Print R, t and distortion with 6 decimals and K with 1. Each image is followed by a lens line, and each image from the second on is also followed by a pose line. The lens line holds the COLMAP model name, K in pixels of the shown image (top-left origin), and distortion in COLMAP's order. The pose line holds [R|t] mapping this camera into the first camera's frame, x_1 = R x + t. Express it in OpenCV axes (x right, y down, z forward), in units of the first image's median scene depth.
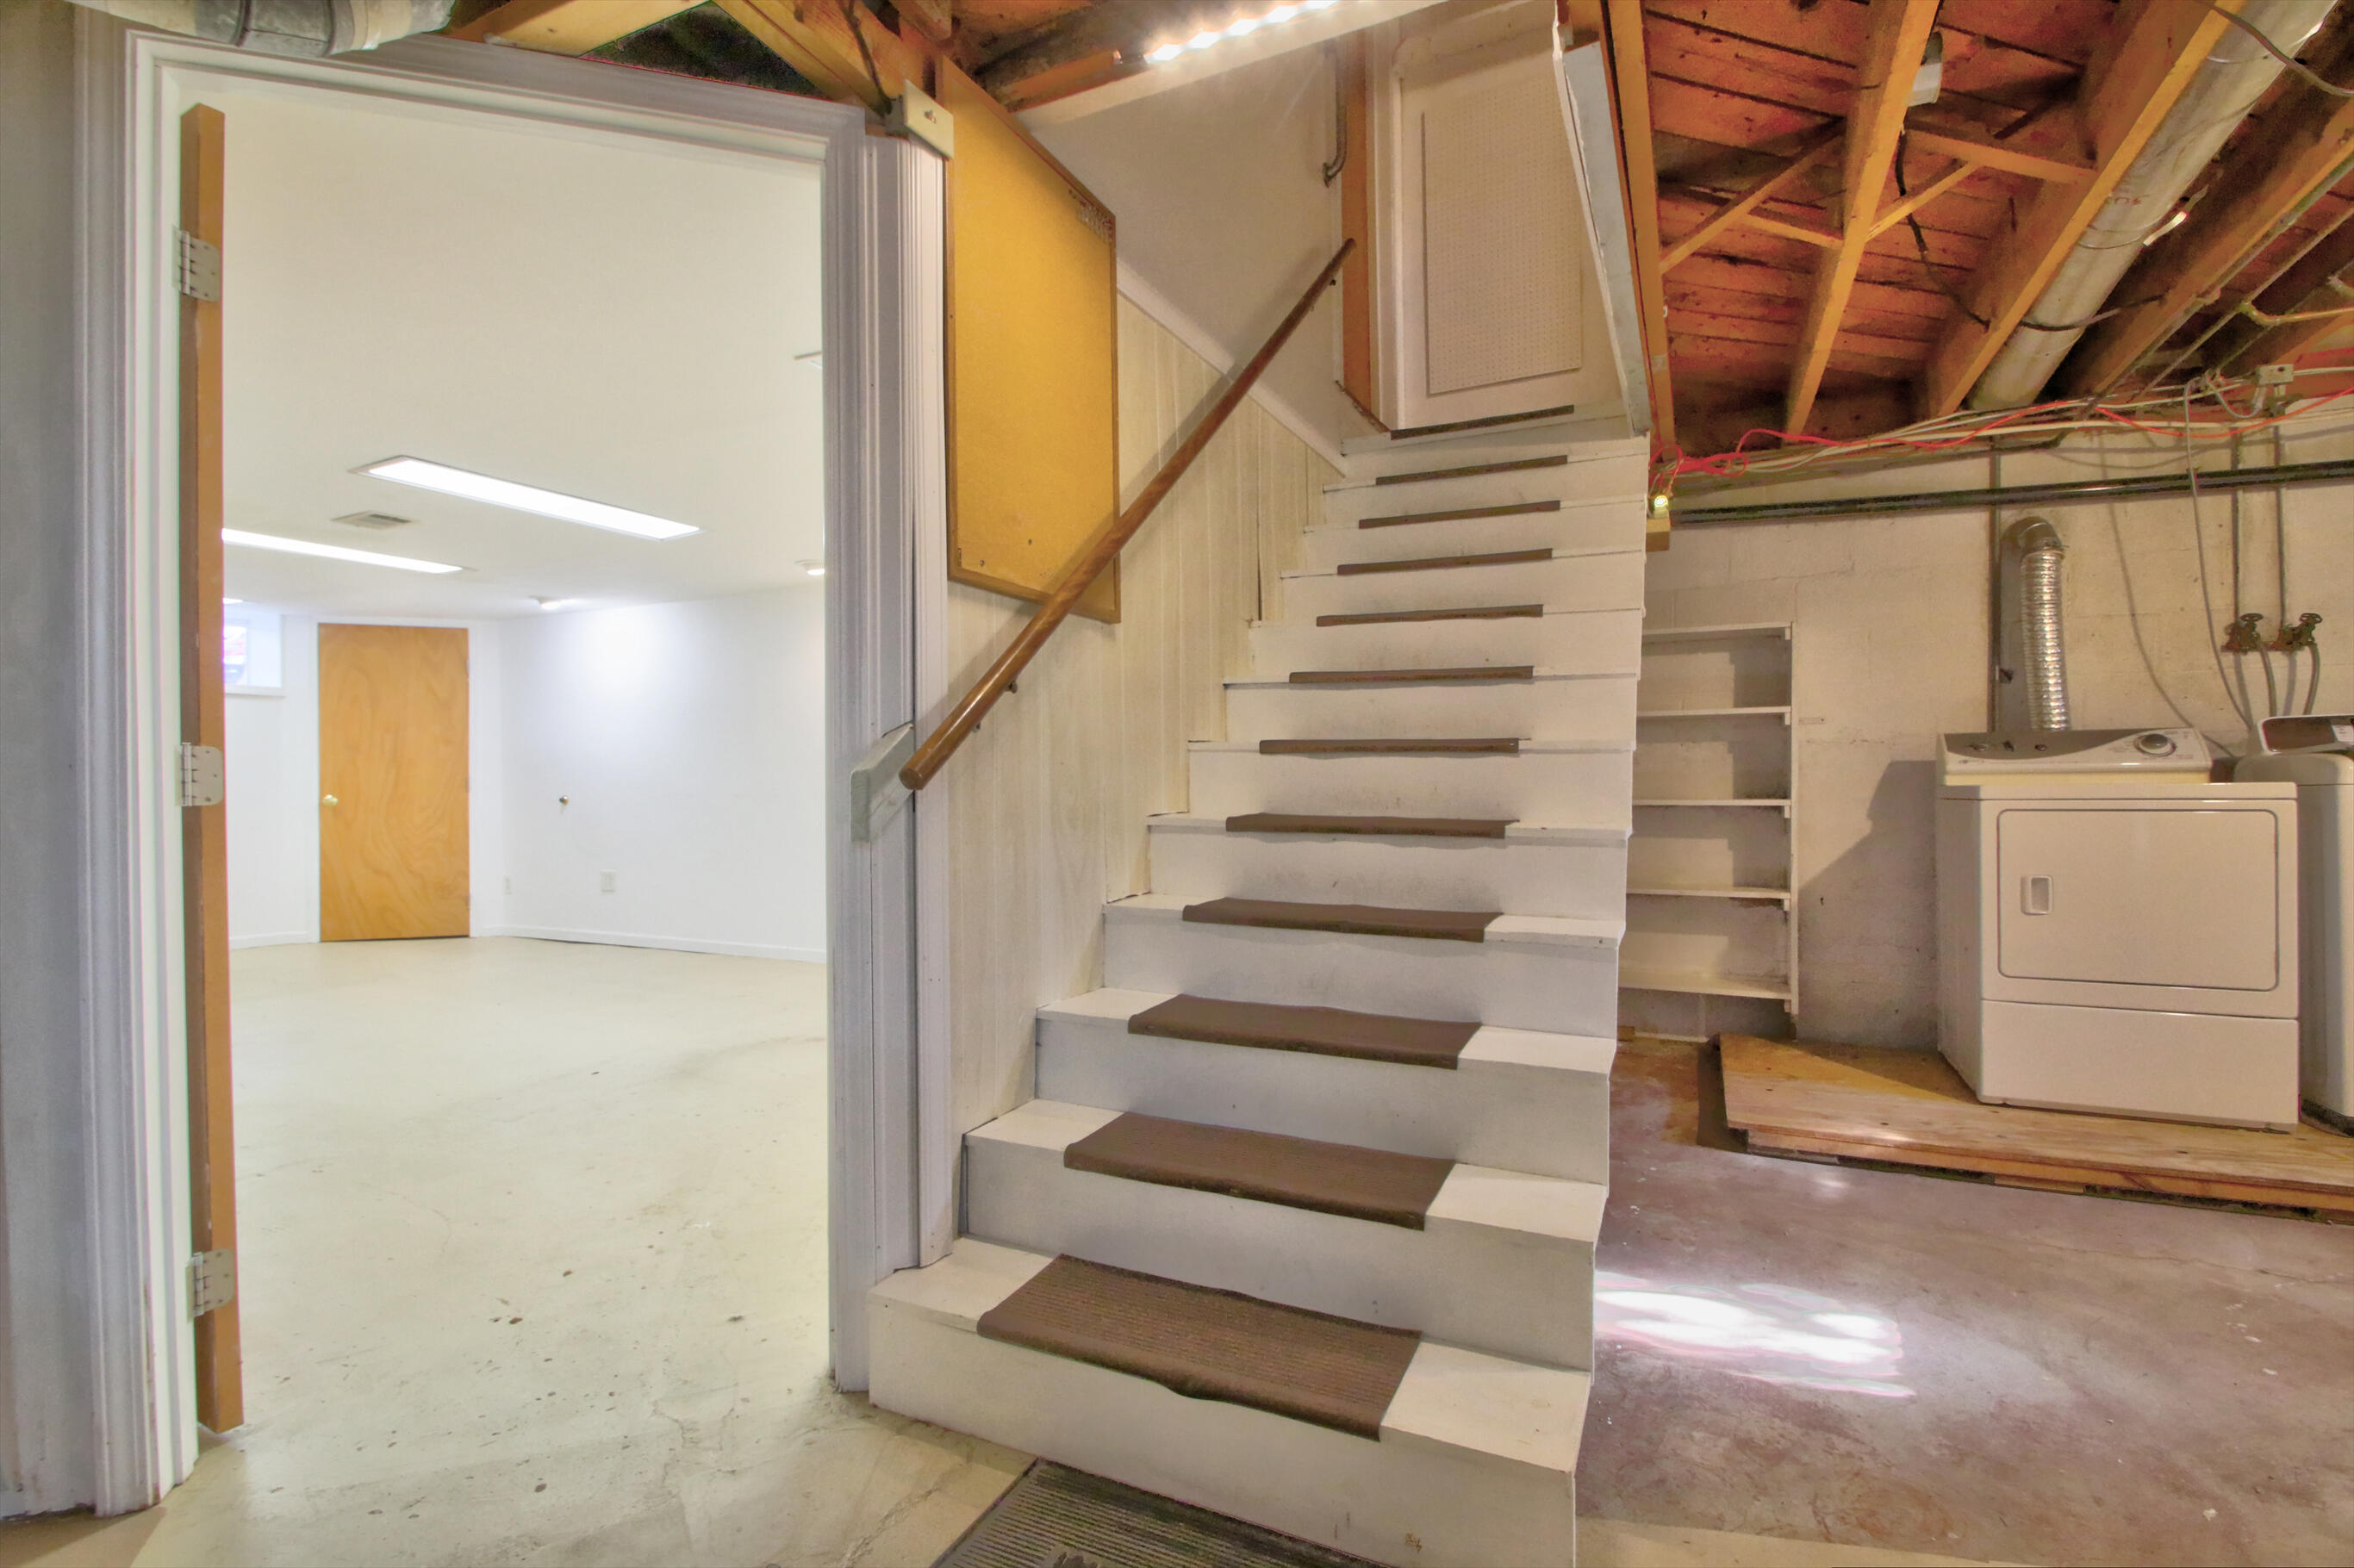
lens RADIAL K [[1092.8, 0, 1182.0], [0, 1092.8, 790.6], [0, 0, 1]] dist [0.000676, -0.000161]
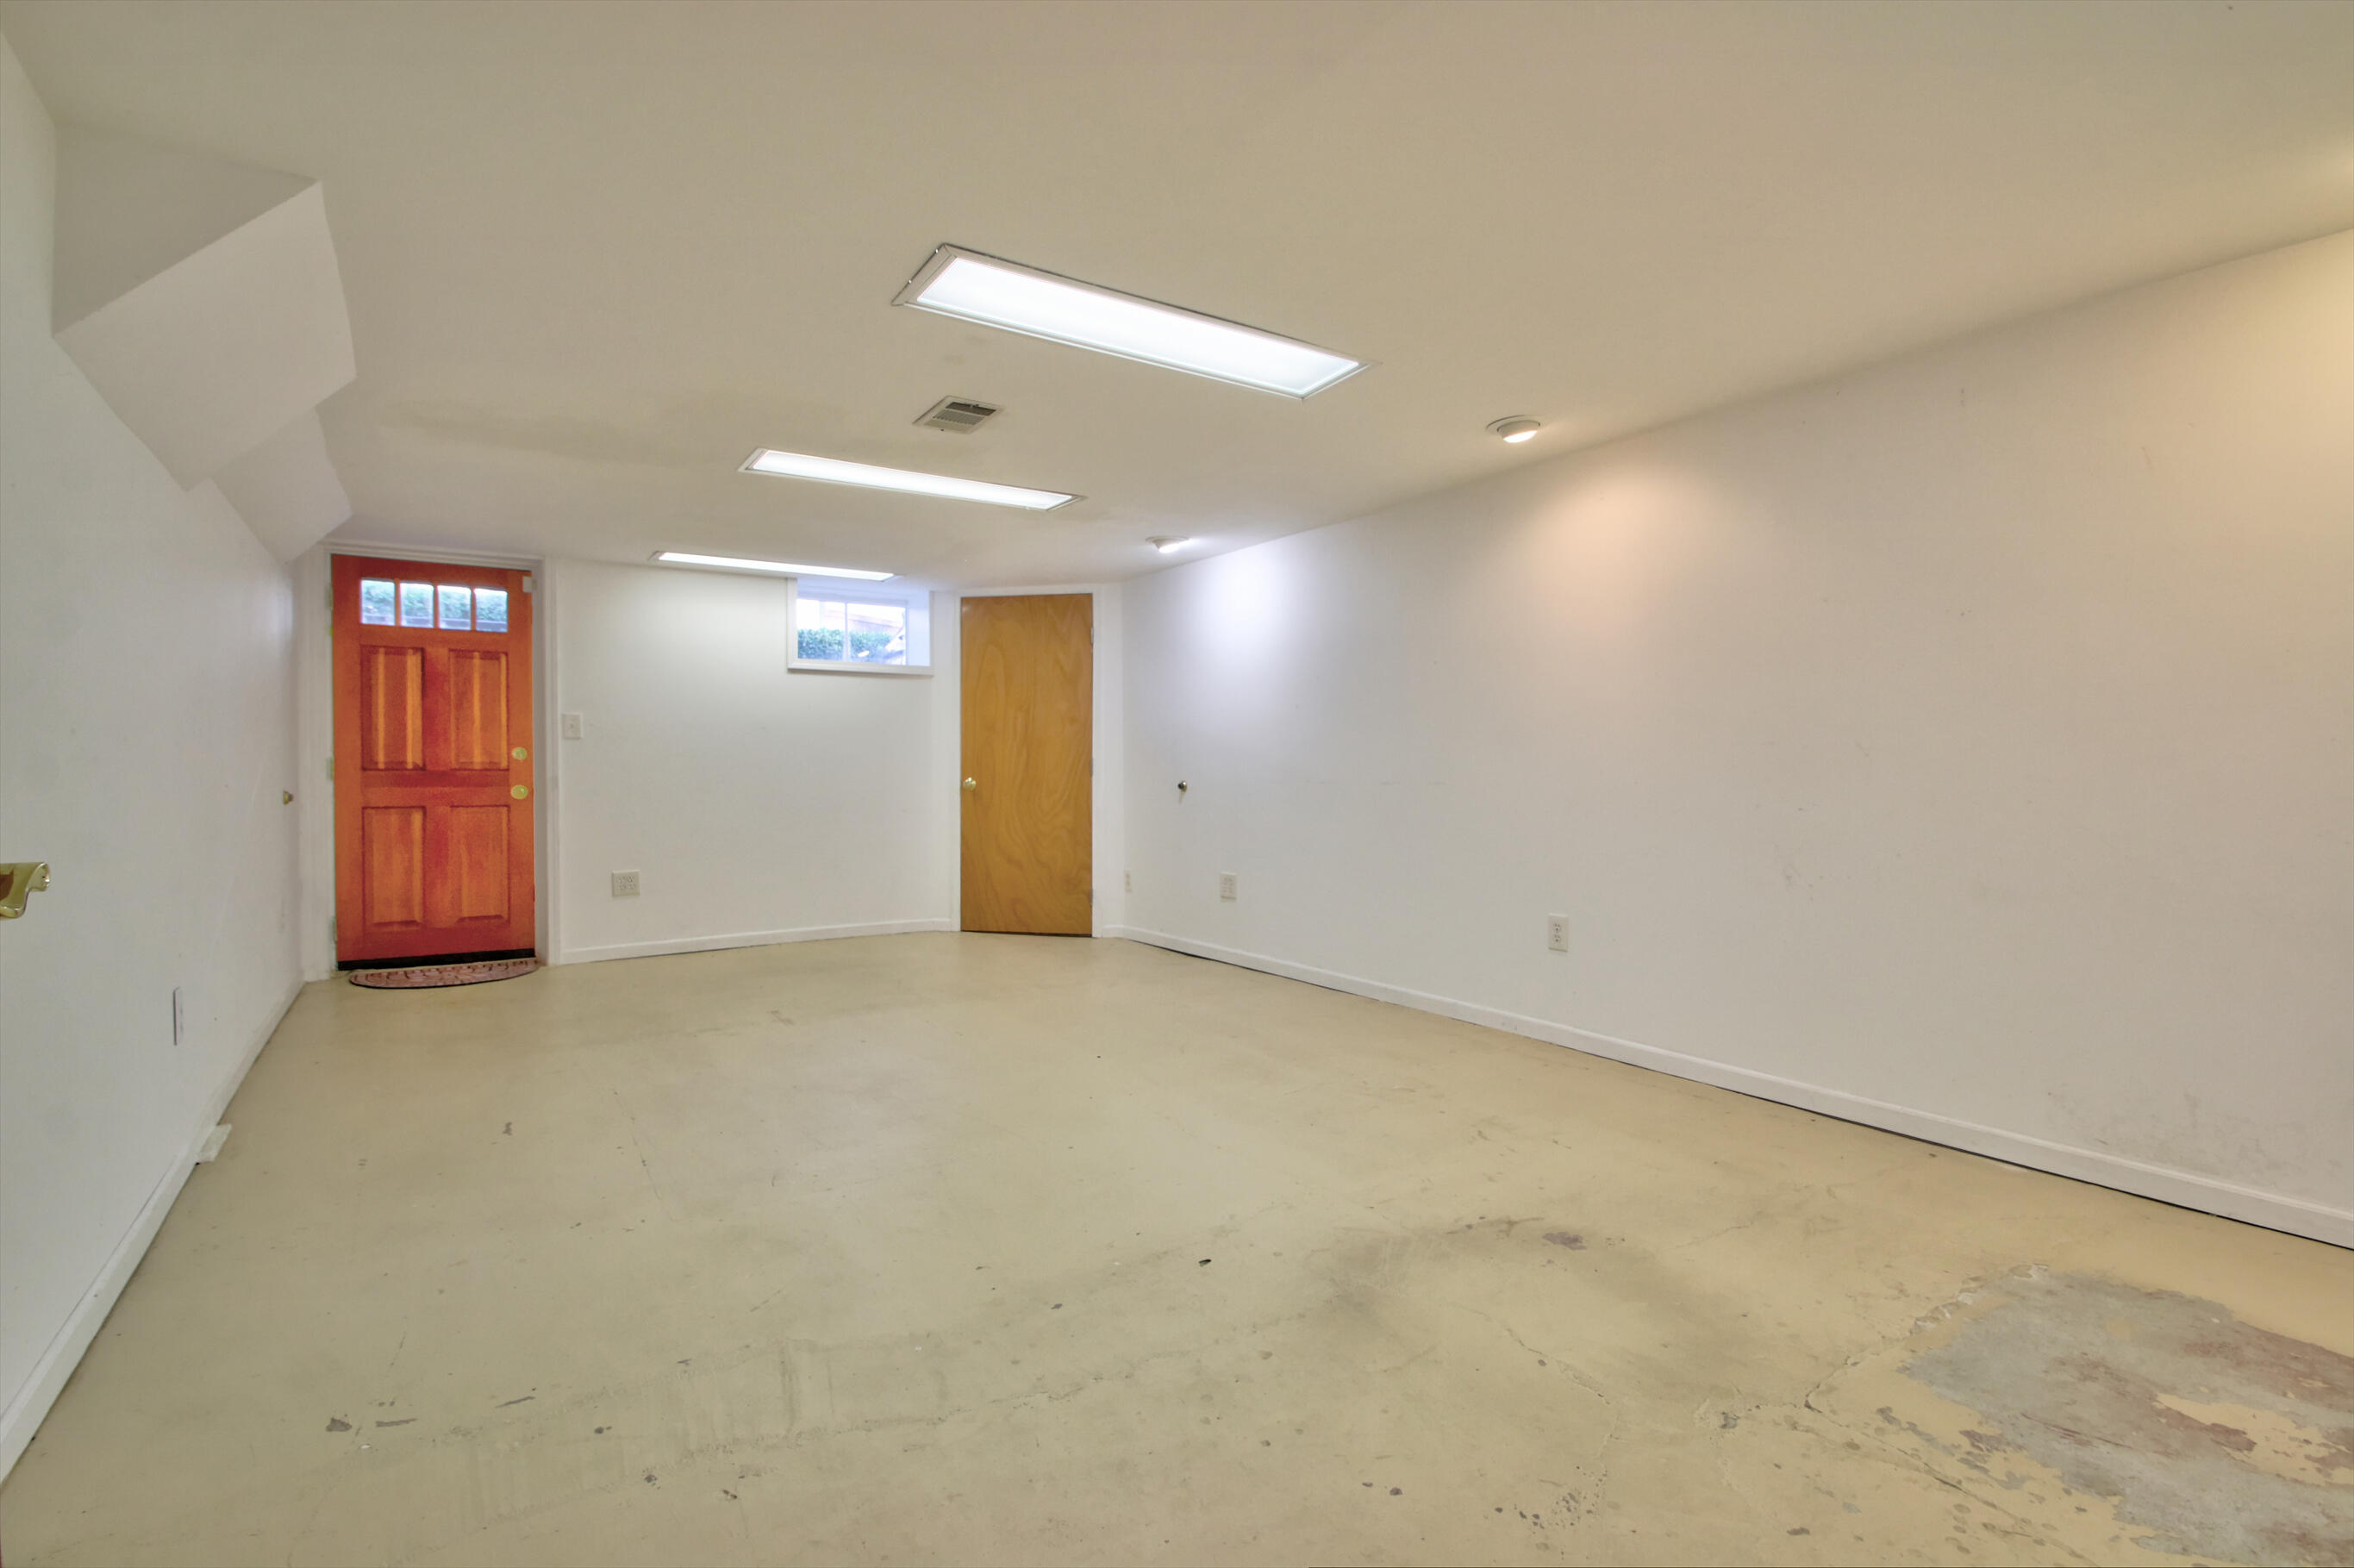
lens RADIAL K [[1092.9, 0, 1174.9], [0, 1092.9, 782.0], [0, 0, 1]] dist [0.000676, -0.000161]
pose [[0.859941, 0.009451, -0.510306, -0.139703], [-0.008157, 0.999955, 0.004774, 0.001742], [0.510328, 0.000058, 0.859980, 0.269822]]
